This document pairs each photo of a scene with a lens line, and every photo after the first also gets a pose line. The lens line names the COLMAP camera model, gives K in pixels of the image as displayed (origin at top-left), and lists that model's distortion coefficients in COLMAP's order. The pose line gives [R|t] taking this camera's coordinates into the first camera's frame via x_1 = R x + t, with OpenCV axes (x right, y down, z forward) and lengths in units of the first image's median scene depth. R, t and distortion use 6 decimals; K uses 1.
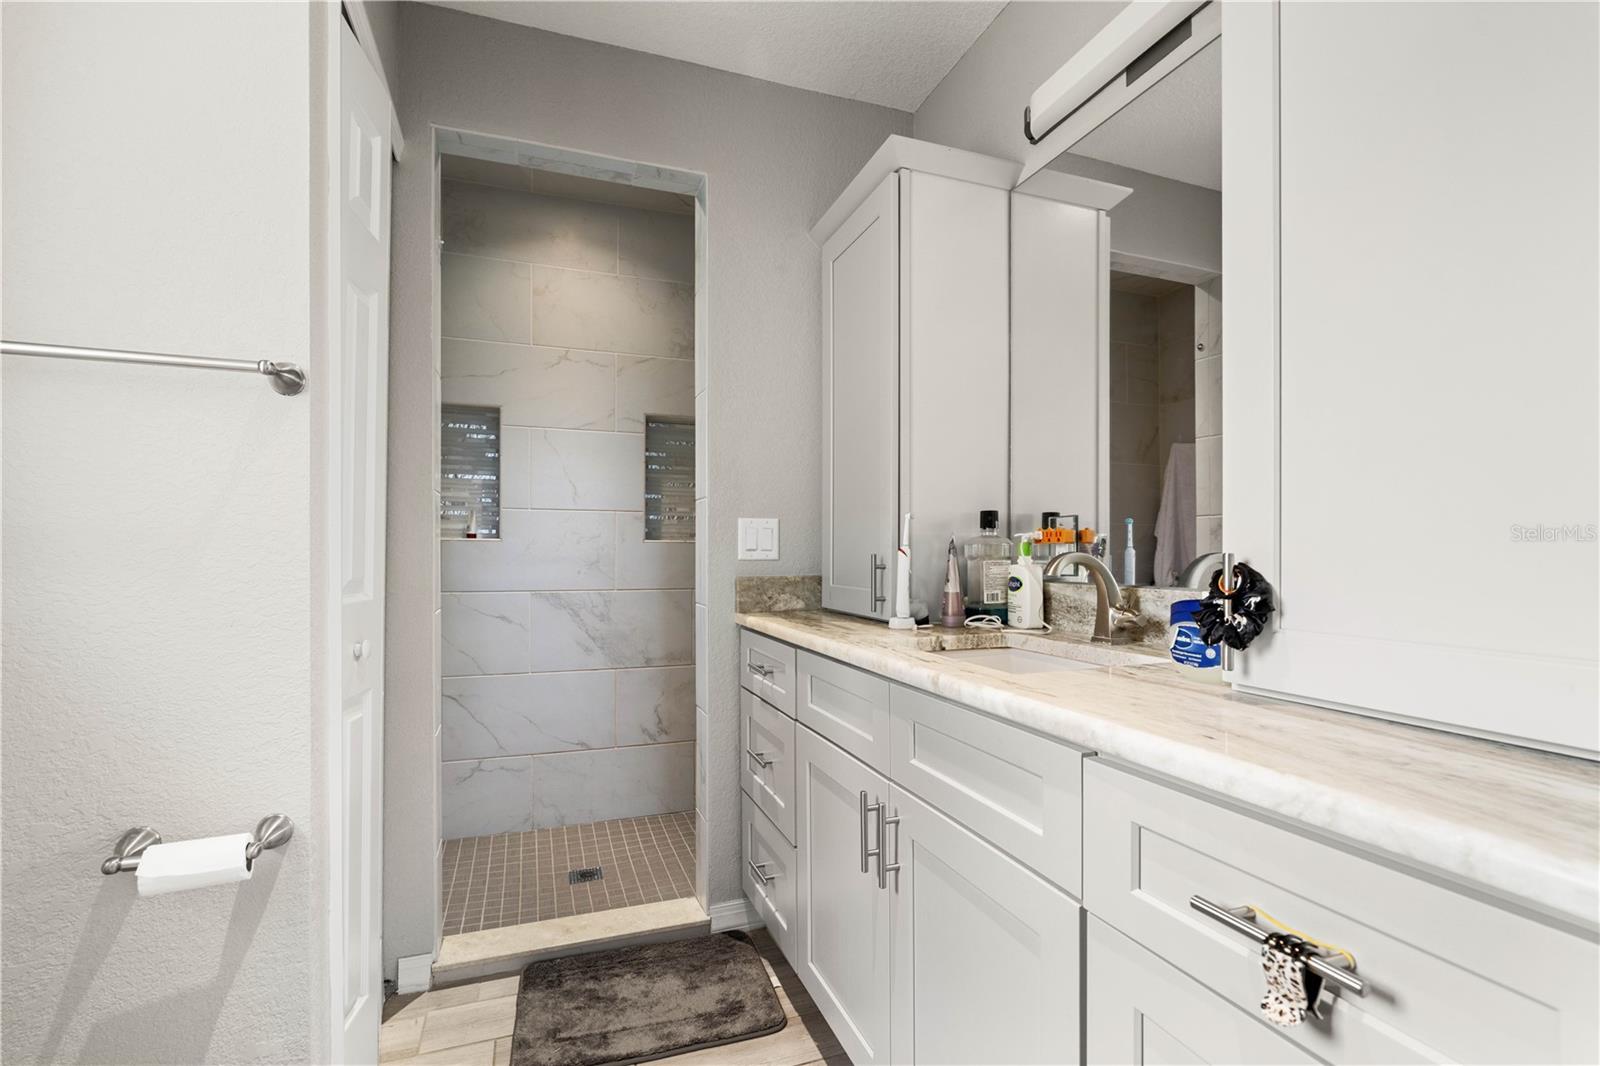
lens RADIAL K [[717.4, 0, 806.0], [0, 717.4, 530.4], [0, 0, 1]] dist [-0.001870, 0.001481]
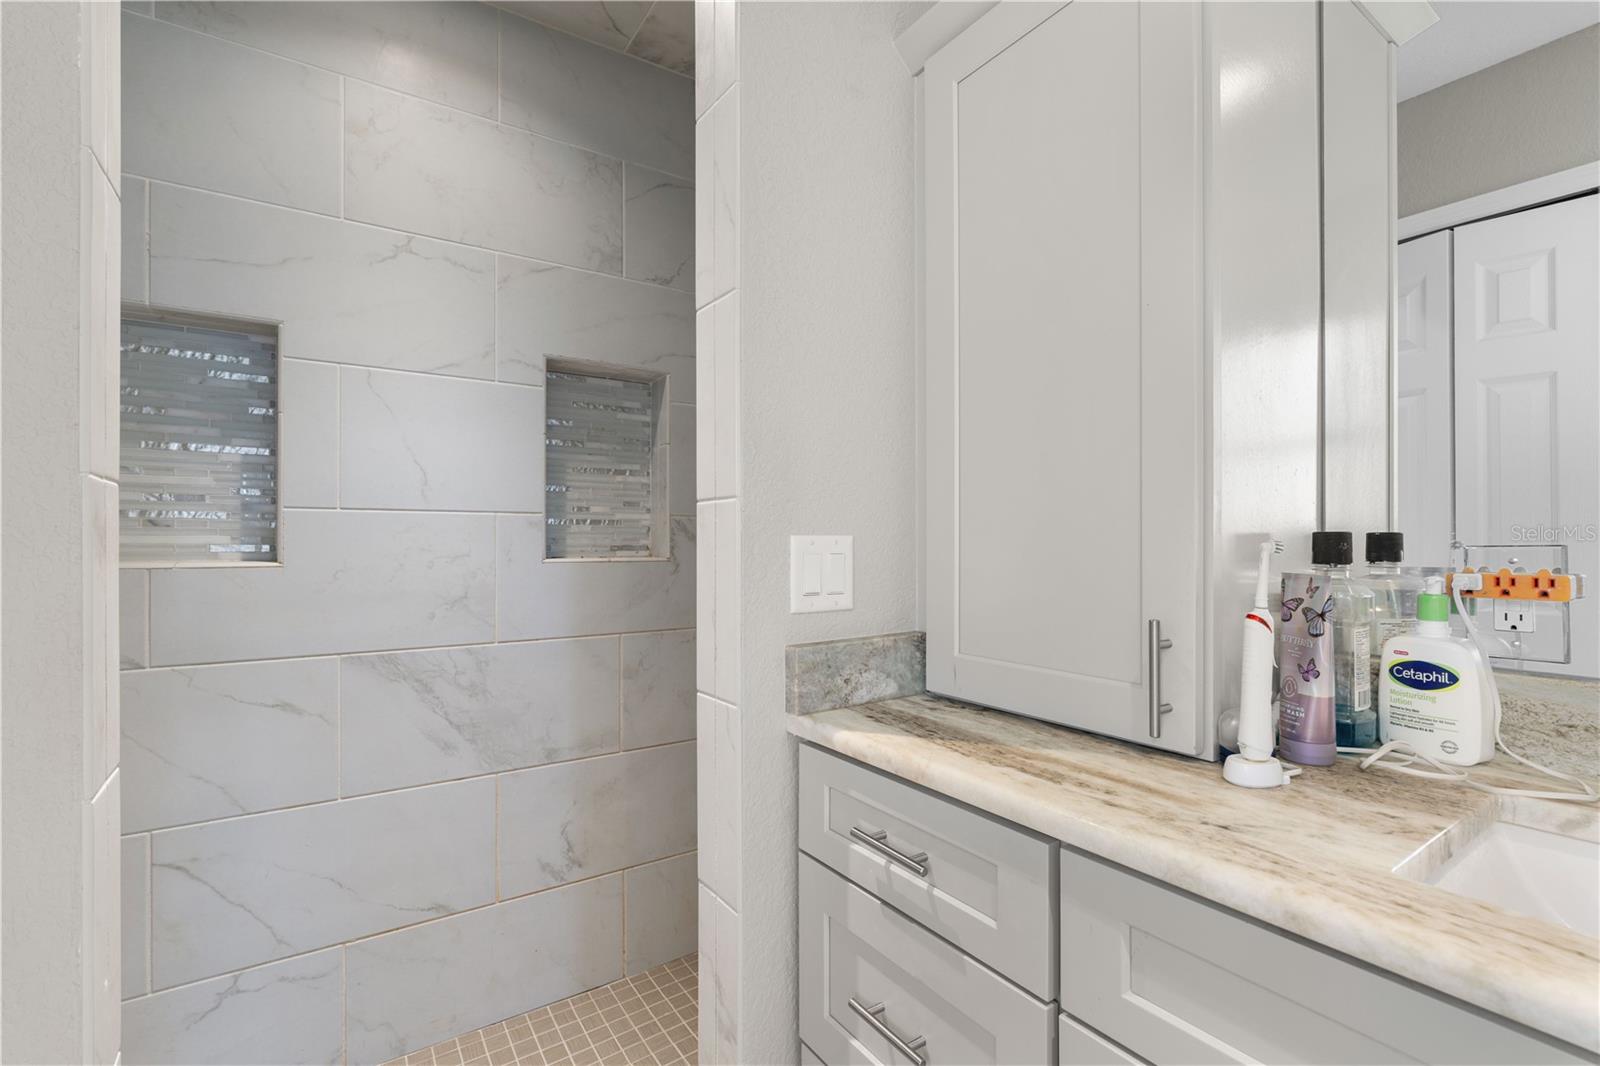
lens RADIAL K [[717.4, 0, 806.0], [0, 717.4, 530.4], [0, 0, 1]] dist [-0.001870, 0.001481]
pose [[0.972015, 0.002876, 0.234902, -0.160399], [-0.005022, 0.999951, 0.008539, -0.019475], [-0.234866, -0.009480, 0.971982, 0.365527]]
